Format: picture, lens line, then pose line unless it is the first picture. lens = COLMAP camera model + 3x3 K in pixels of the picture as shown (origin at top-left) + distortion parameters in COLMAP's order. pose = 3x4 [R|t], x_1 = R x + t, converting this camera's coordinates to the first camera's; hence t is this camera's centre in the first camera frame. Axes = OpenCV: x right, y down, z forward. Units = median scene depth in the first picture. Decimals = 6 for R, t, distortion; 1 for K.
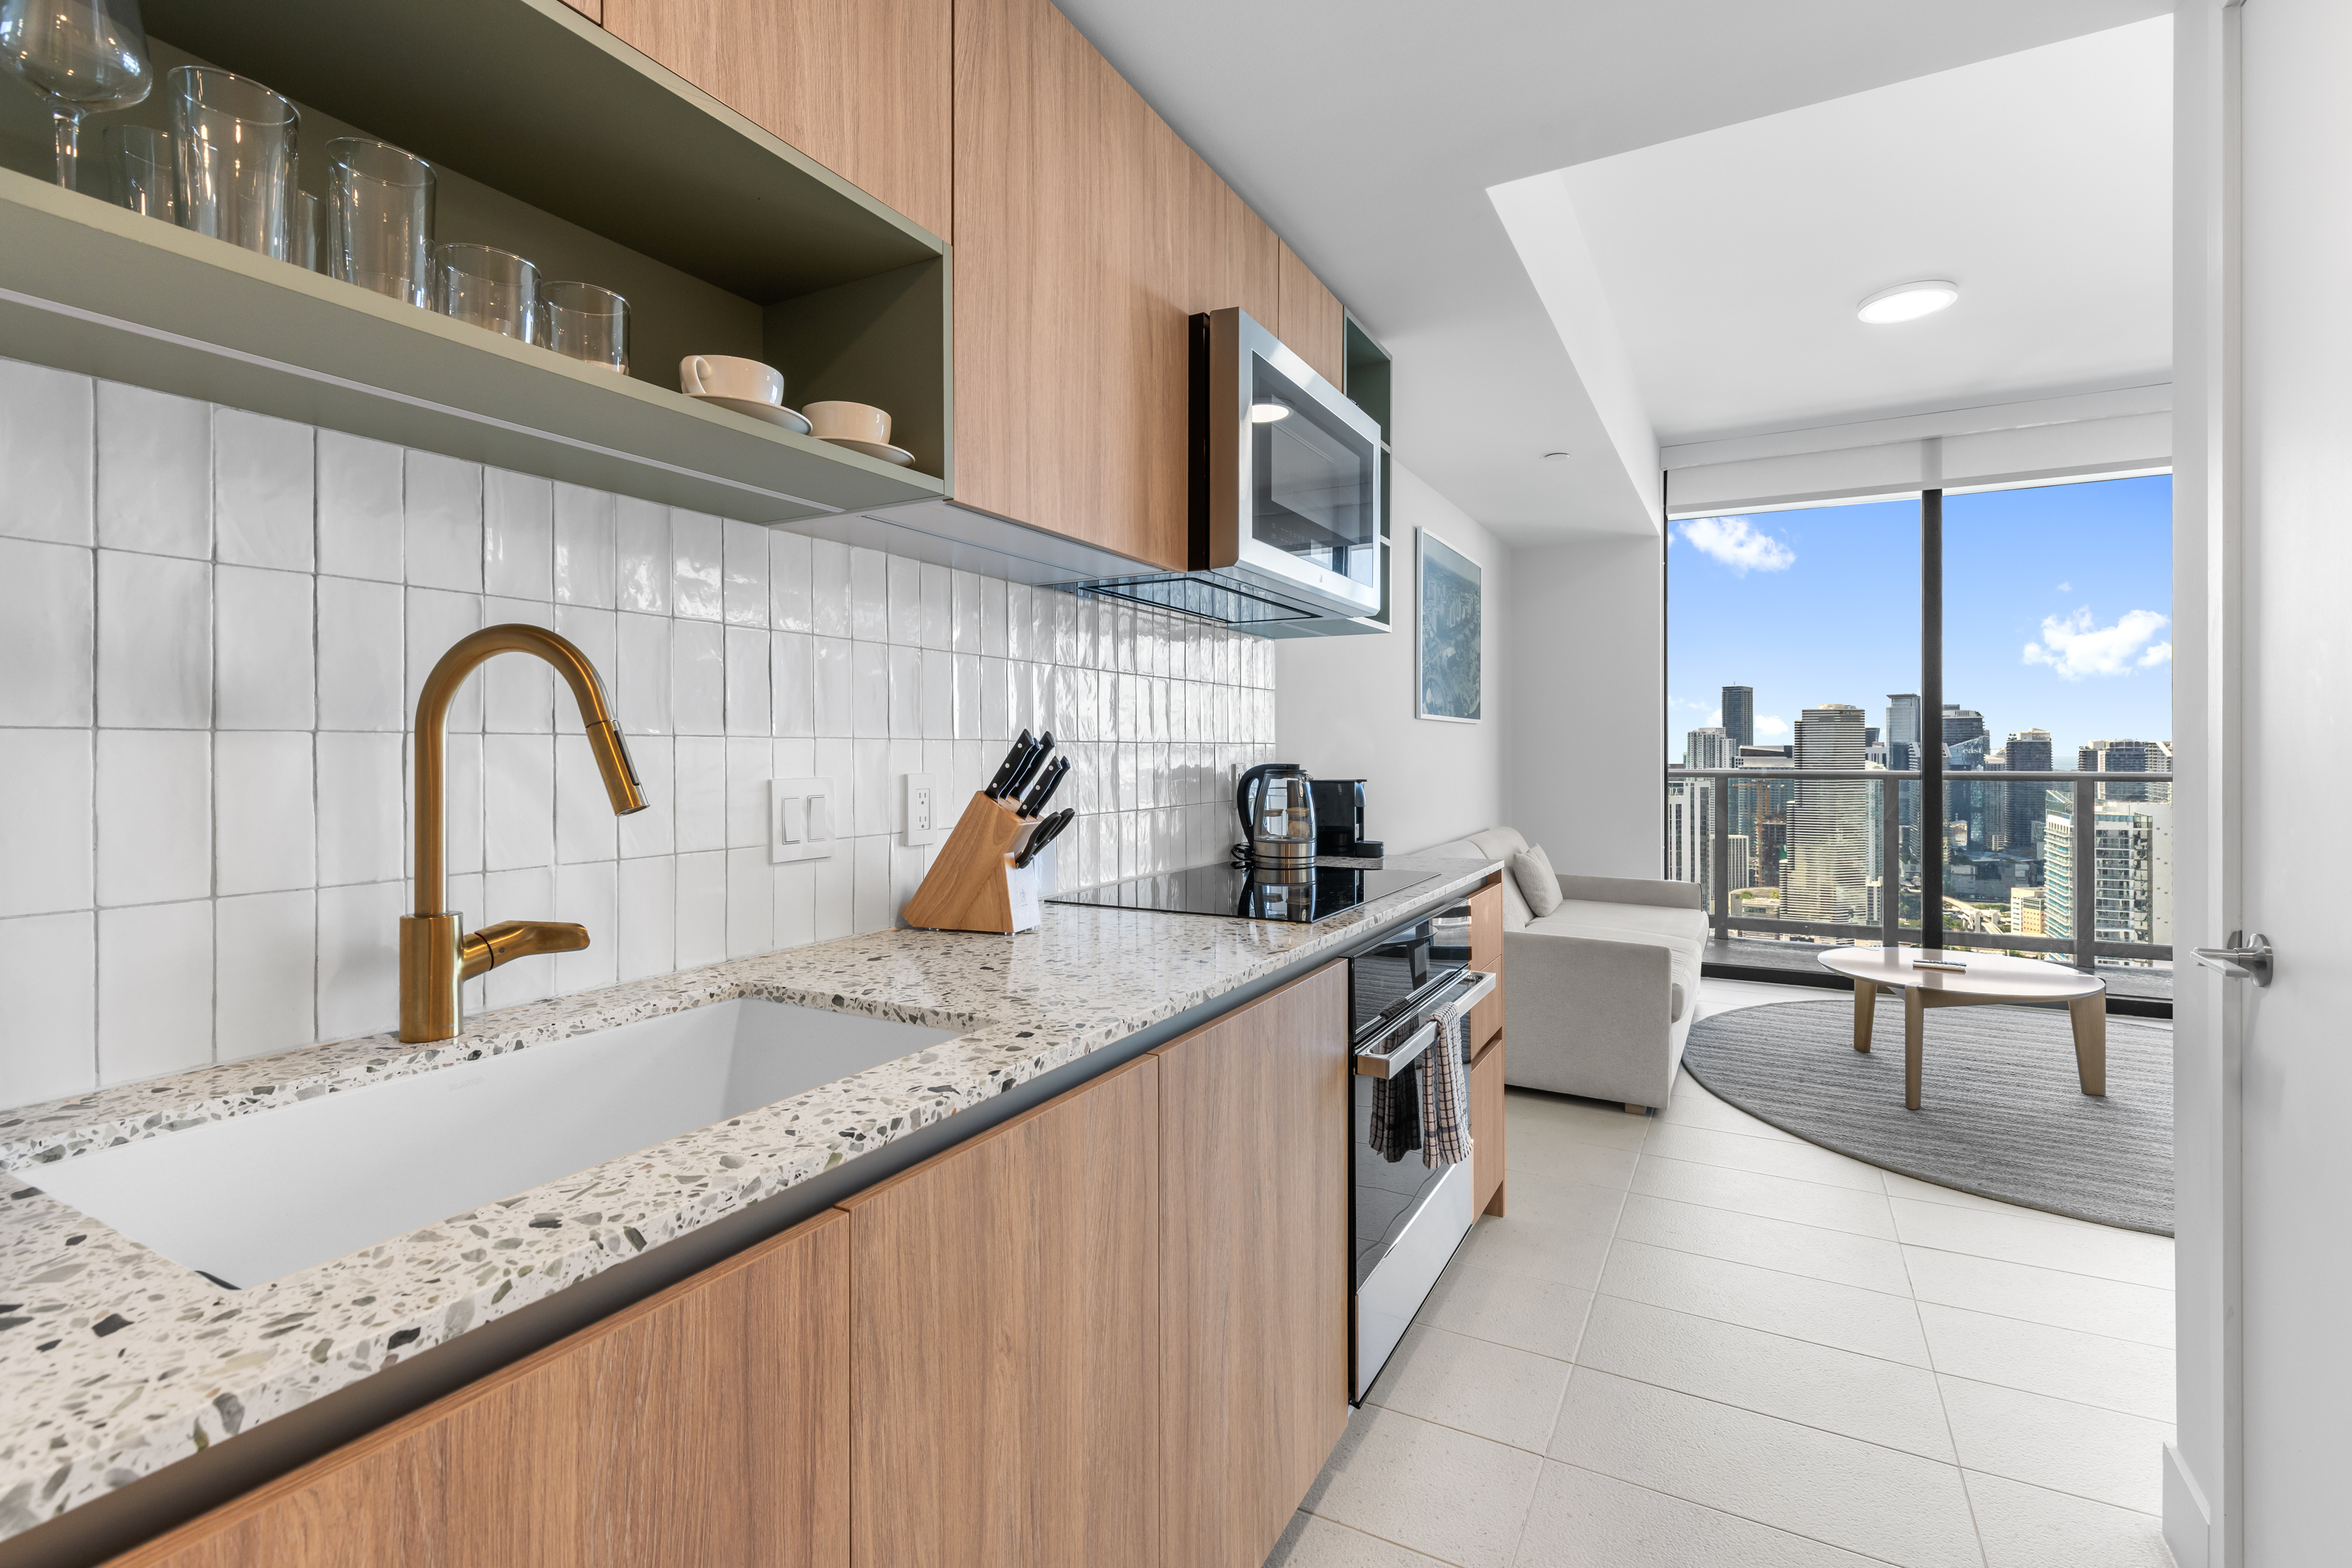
lens RADIAL K [[1058.8, 0, 1188.1], [0, 1058.8, 753.1], [0, 0, 1]] dist [0.000027, -0.000080]
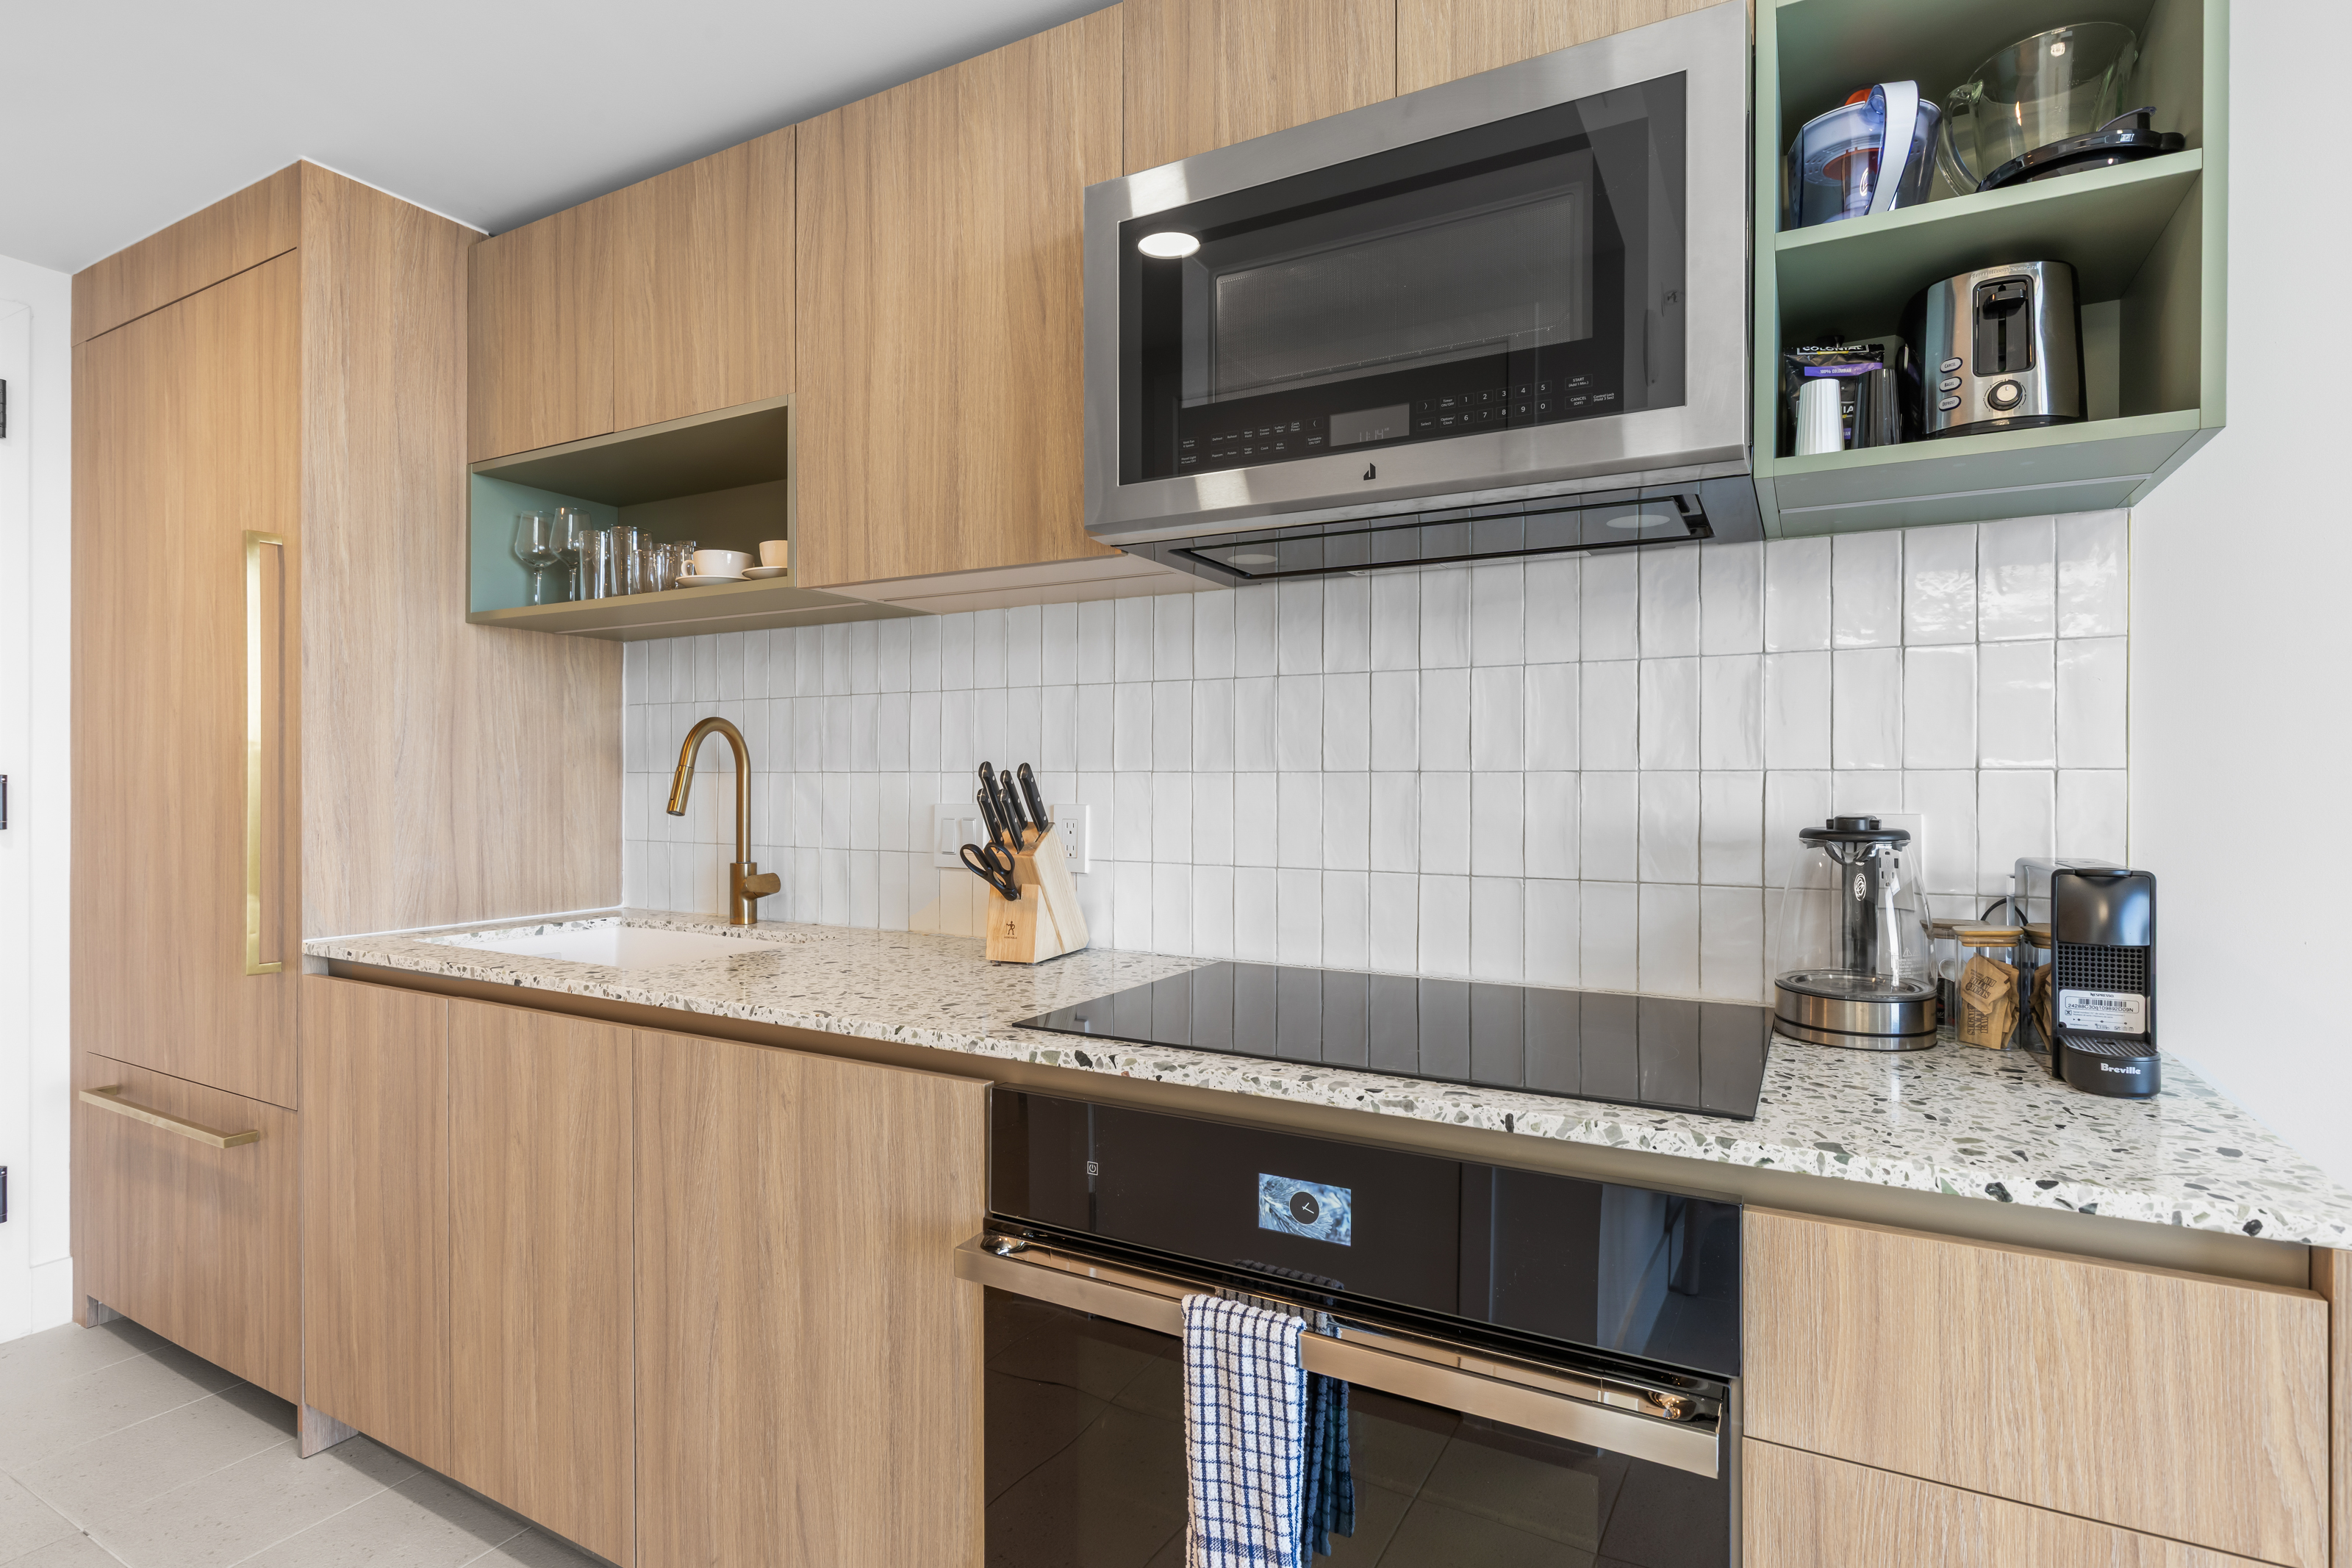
lens RADIAL K [[1156.8, 0, 1186.6], [0, 1156.8, 780.2], [0, 0, 1]] dist [-0.003800, -0.000760]
pose [[-0.003421, 0.001969, -0.999992, 1.346601], [-0.003457, 0.999992, 0.001981, -0.011476], [0.999988, 0.003464, -0.003414, 1.679714]]
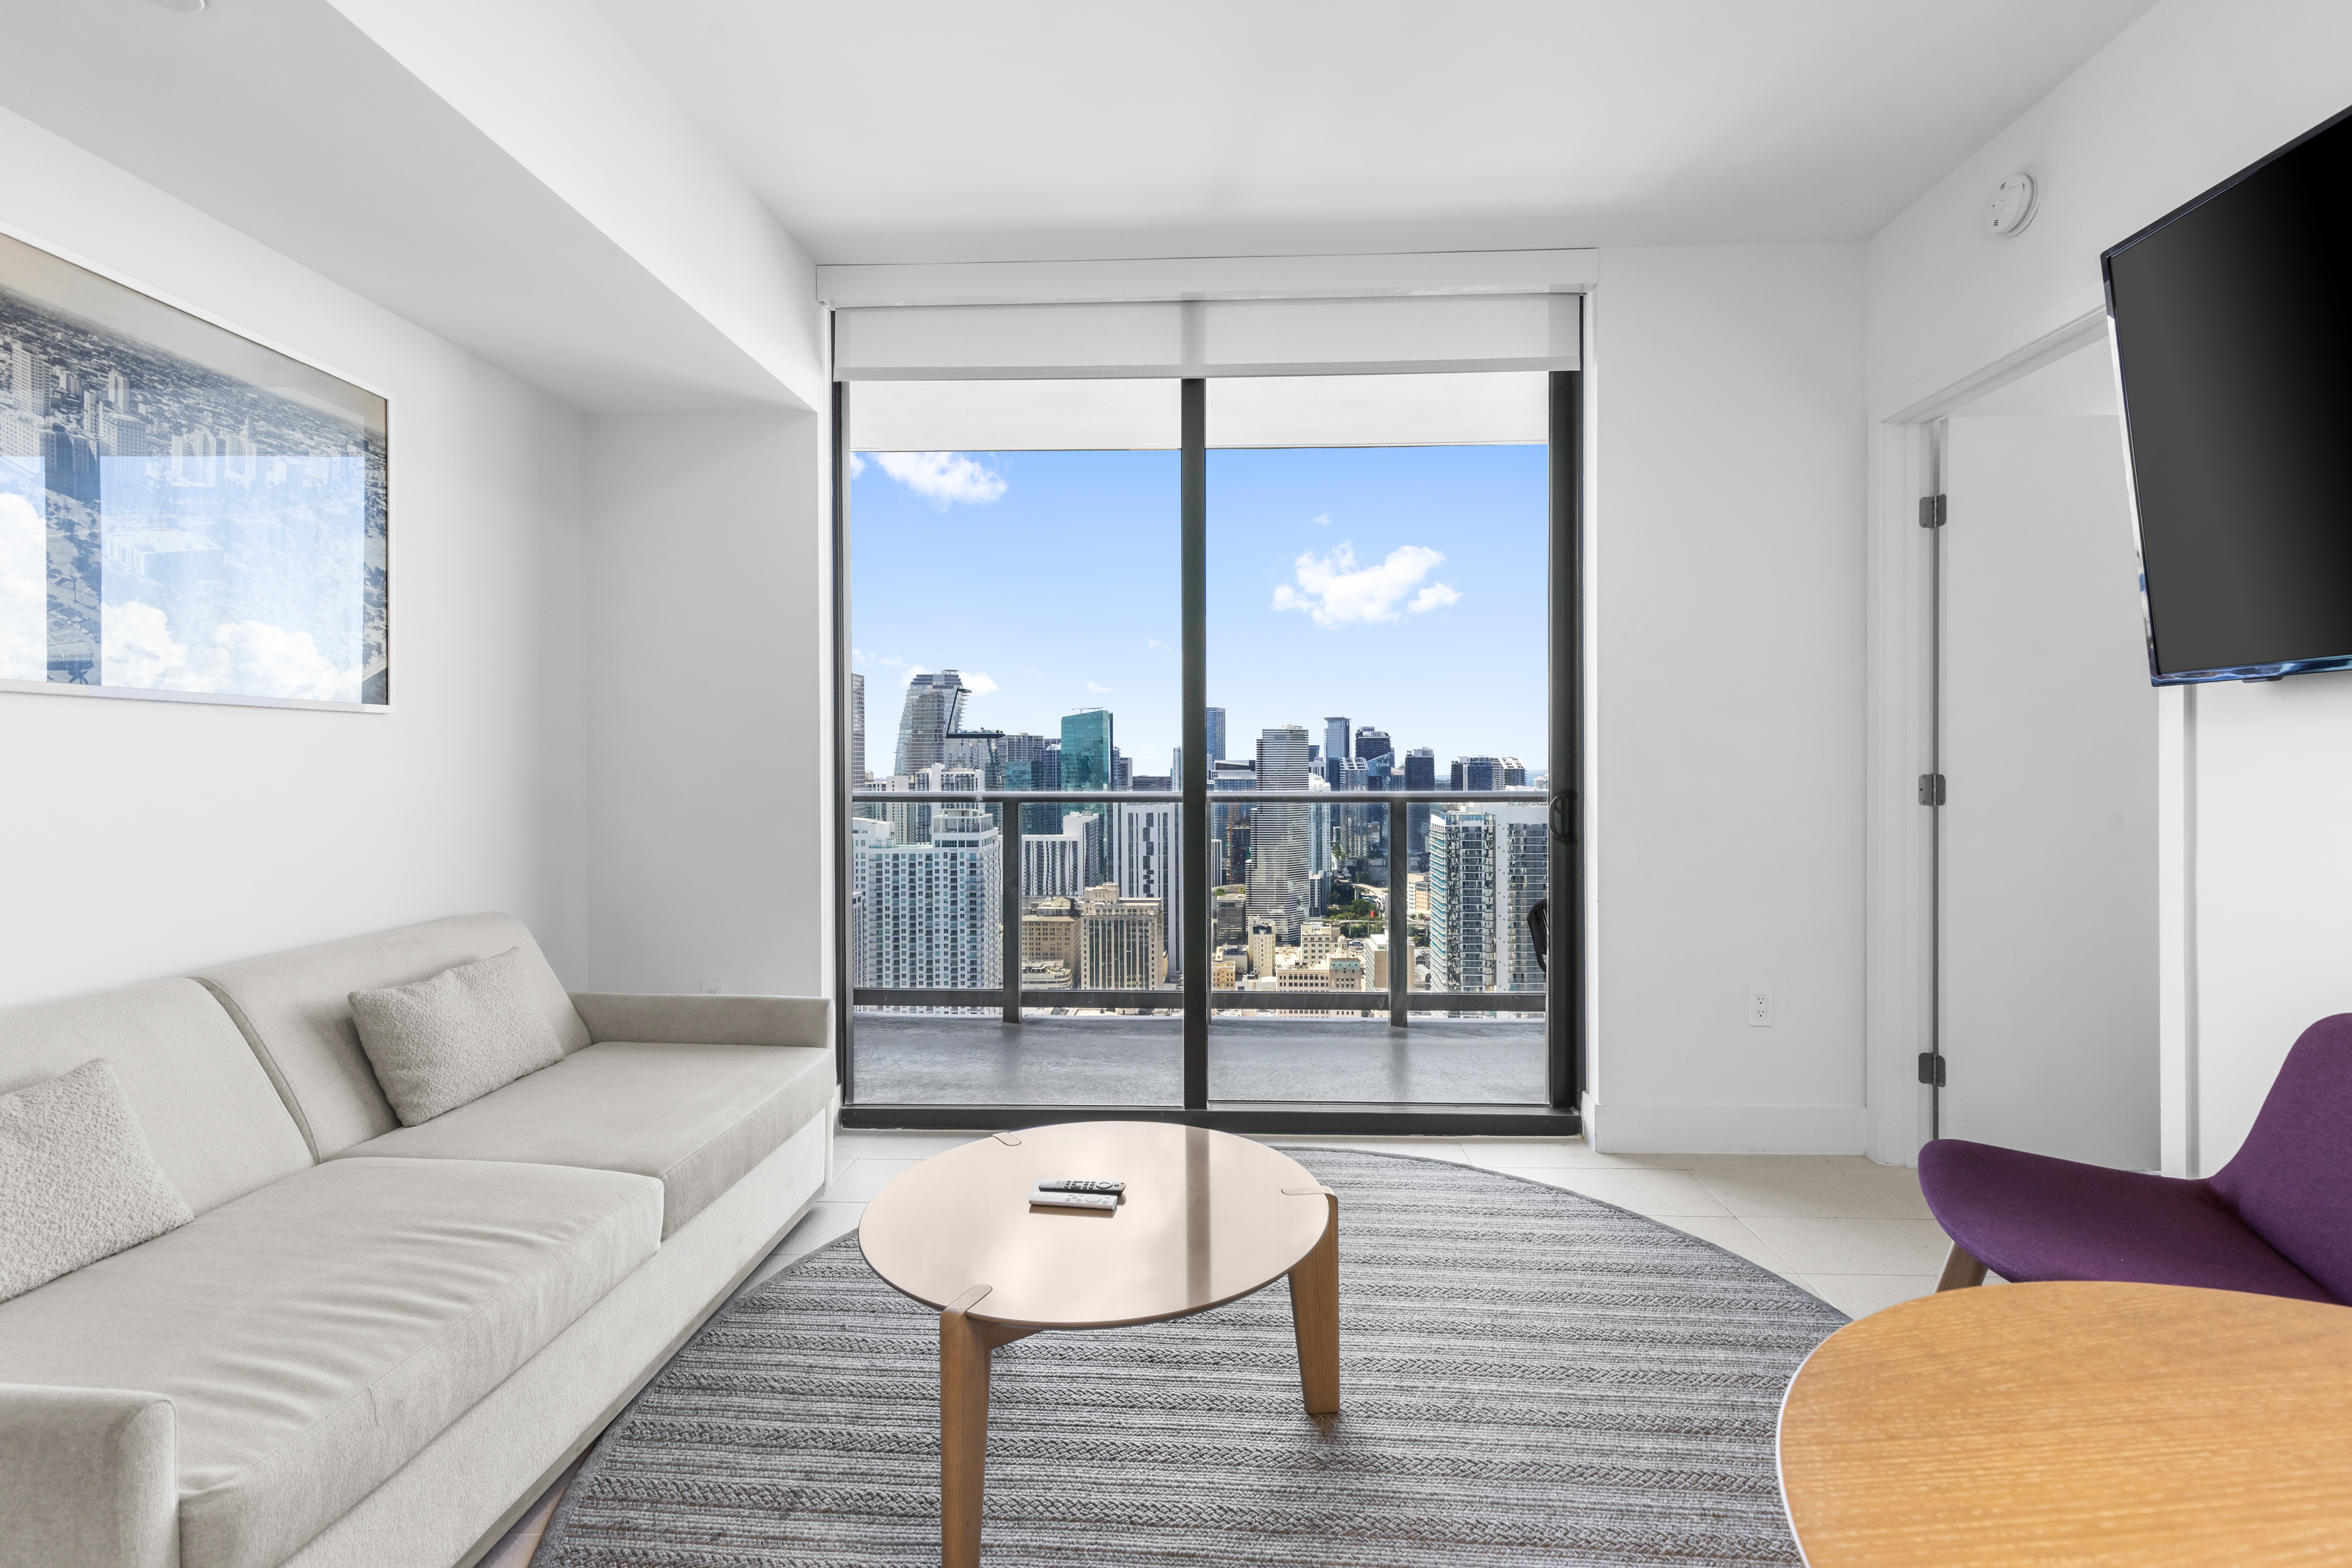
lens RADIAL K [[1052.5, 0, 1185.4], [0, 1052.5, 777.0], [0, 0, 1]] dist [0.001025, -0.000412]
pose [[0.899811, -0.004795, 0.436253, 1.803751], [0.000559, 0.999951, 0.009838, -0.010380], [-0.436279, -0.008609, 0.899770, 1.762029]]
